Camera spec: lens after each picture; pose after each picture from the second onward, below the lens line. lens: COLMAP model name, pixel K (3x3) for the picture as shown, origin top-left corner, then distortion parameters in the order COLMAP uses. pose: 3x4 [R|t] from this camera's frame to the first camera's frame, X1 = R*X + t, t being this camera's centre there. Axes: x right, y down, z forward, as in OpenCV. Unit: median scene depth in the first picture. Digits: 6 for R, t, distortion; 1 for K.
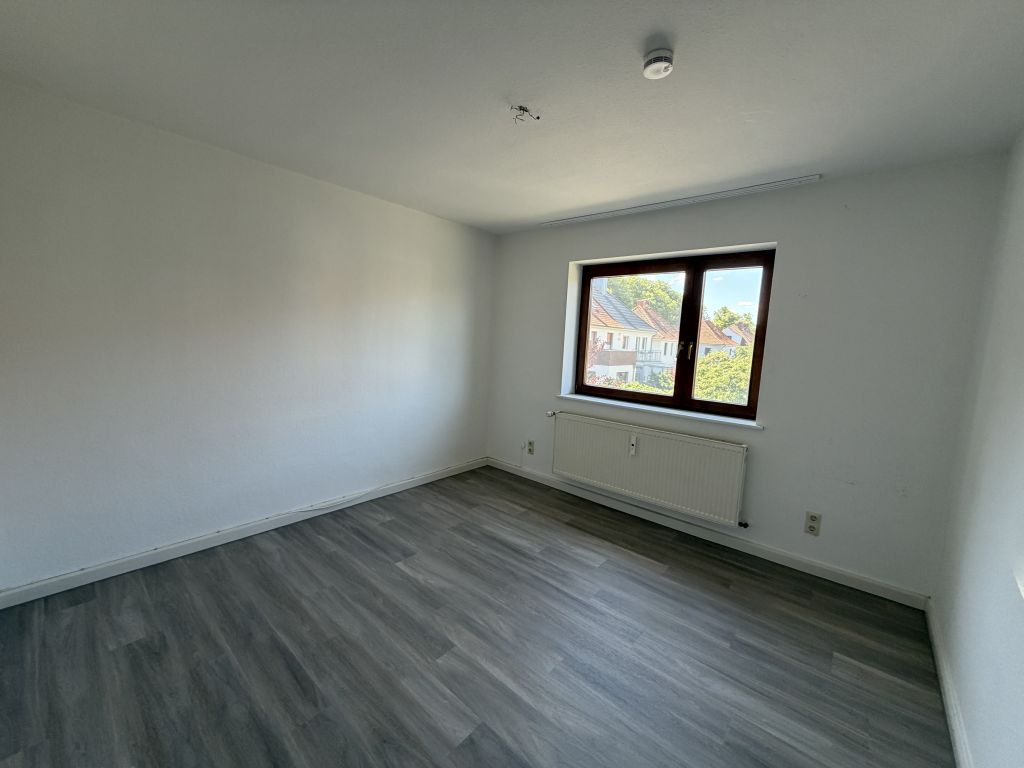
lens RADIAL K [[408.2, 0, 512.0], [0, 408.2, 384.0], [0, 0, 1]] dist [-0.000431, -0.000022]
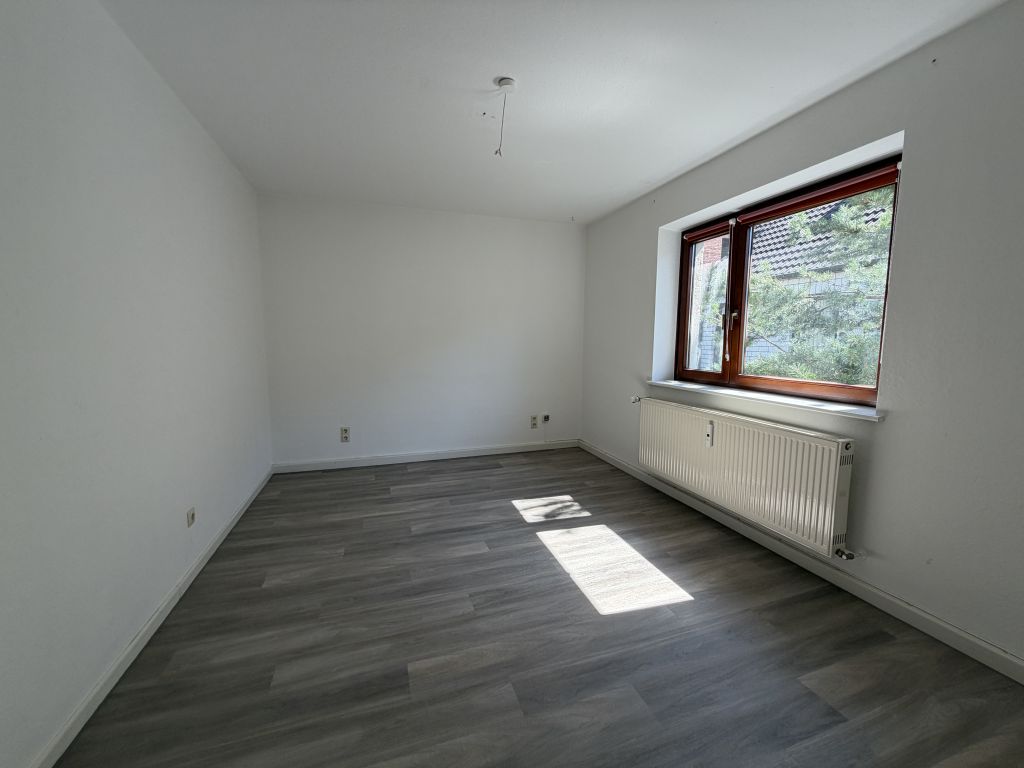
lens RADIAL K [[408.2, 0, 512.0], [0, 408.2, 384.0], [0, 0, 1]] dist [-0.000431, -0.000022]
pose [[0.855486, 0.005040, -0.517801, 0.340529], [-0.007527, 0.999968, -0.002704, 0.042549], [0.517771, 0.006211, 0.855497, 0.063011]]
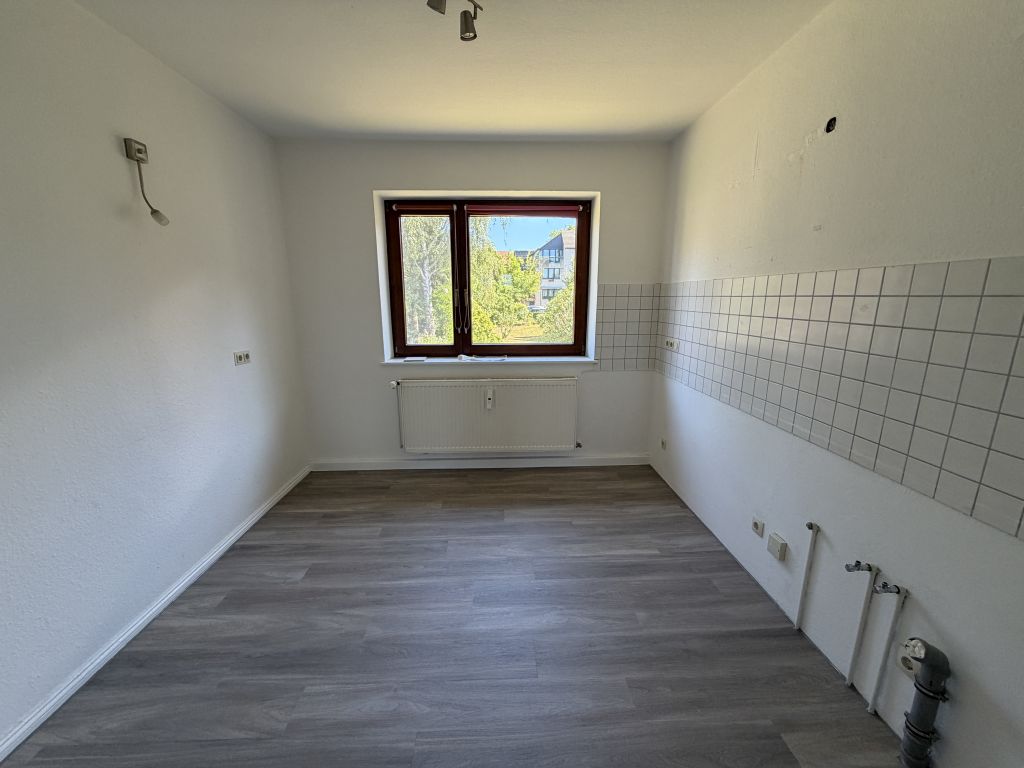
lens RADIAL K [[408.2, 0, 512.0], [0, 408.2, 384.0], [0, 0, 1]] dist [-0.000431, -0.000022]
pose [[0.733546, -0.199737, 0.649627, -0.251303], [0.117360, 0.978708, 0.168397, -0.039788], [-0.669430, -0.047287, 0.741368, 0.224572]]
